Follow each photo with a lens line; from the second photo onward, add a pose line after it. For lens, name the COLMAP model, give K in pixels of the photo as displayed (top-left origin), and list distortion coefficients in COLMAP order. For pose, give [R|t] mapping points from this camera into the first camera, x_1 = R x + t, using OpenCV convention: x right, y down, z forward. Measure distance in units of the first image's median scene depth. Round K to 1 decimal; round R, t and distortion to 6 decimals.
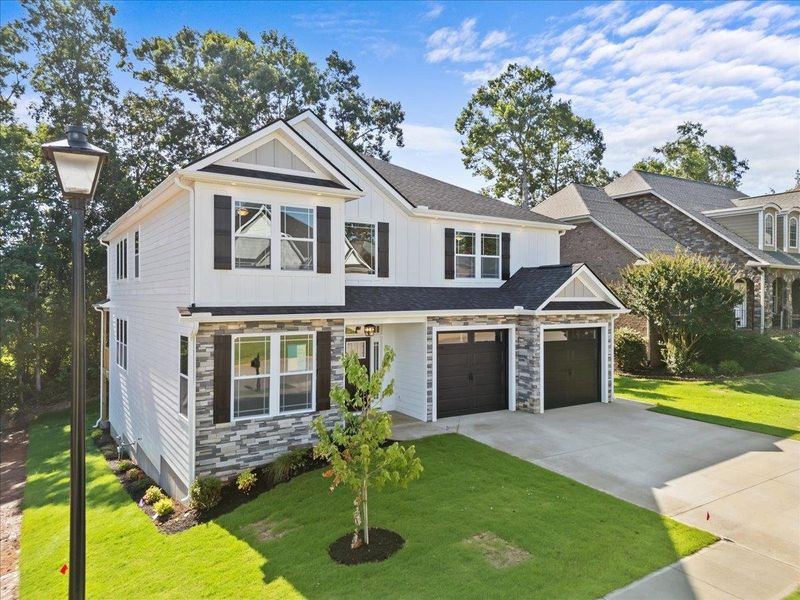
lens RADIAL K [[565.5, 0, 397.1], [0, 565.5, 295.8], [0, 0, 1]] dist [0.022070, -0.004482]
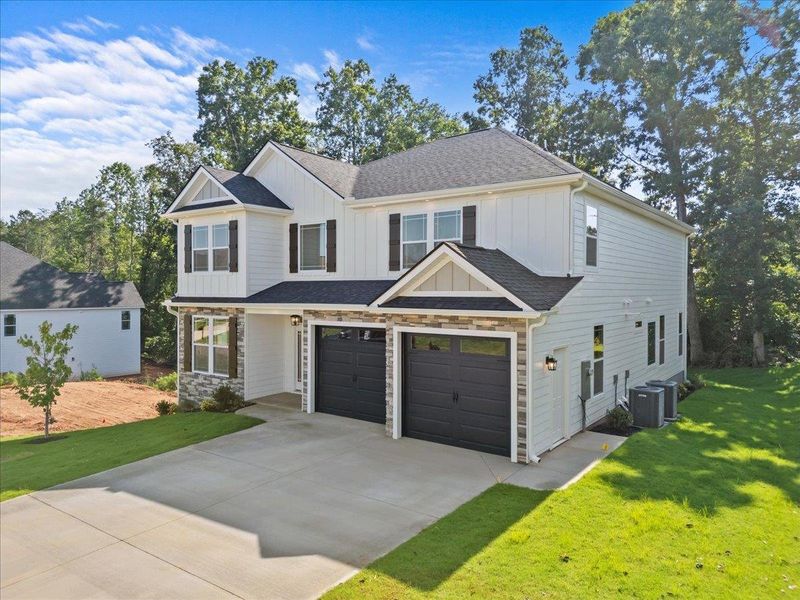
lens RADIAL K [[565.5, 0, 397.0], [0, 565.5, 301.3], [0, 0, 1]] dist [0.022070, -0.004482]
pose [[0.347535, 0.016566, -0.937521, 1.106797], [0.001113, 0.999836, 0.018079, 0.003315], [0.937667, -0.007327, 0.347459, 0.821212]]
